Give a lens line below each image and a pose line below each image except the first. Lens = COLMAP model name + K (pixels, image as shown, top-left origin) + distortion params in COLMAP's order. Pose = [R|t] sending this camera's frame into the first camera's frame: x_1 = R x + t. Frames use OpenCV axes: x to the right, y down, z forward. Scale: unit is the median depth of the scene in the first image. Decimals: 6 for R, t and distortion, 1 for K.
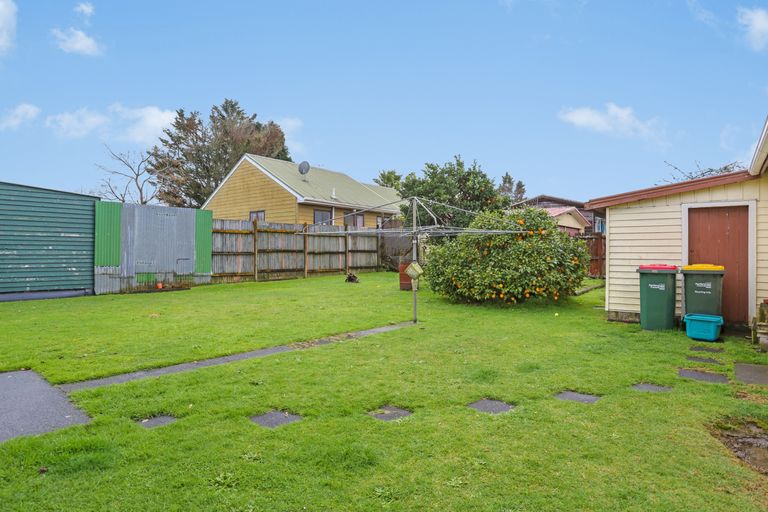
lens RADIAL K [[437.7, 0, 384.0], [0, 437.7, 256.0], [0, 0, 1]] dist [-0.069015, 0.000079]
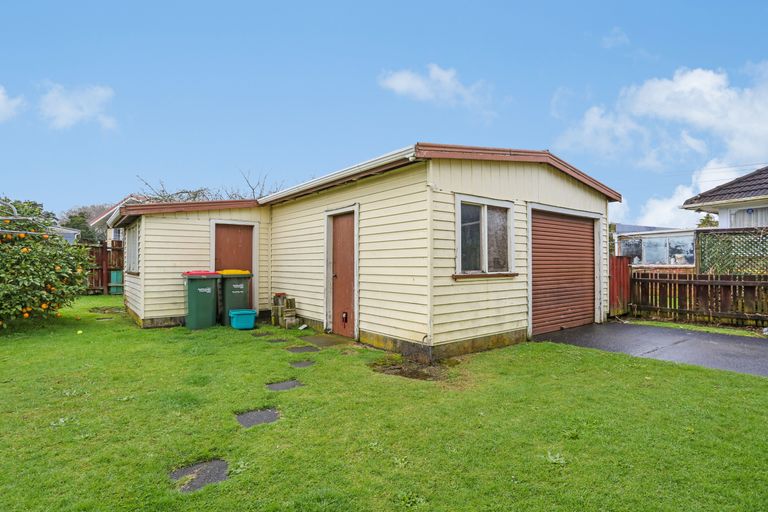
lens RADIAL K [[405.2, 0, 384.0], [0, 405.2, 256.0], [0, 0, 1]] dist [-0.001877, -0.000058]
pose [[0.236879, 0.016042, 0.971407, -0.302074], [0.009665, 0.999775, -0.018867, 0.005976], [-0.971491, 0.013858, 0.236670, 0.277482]]
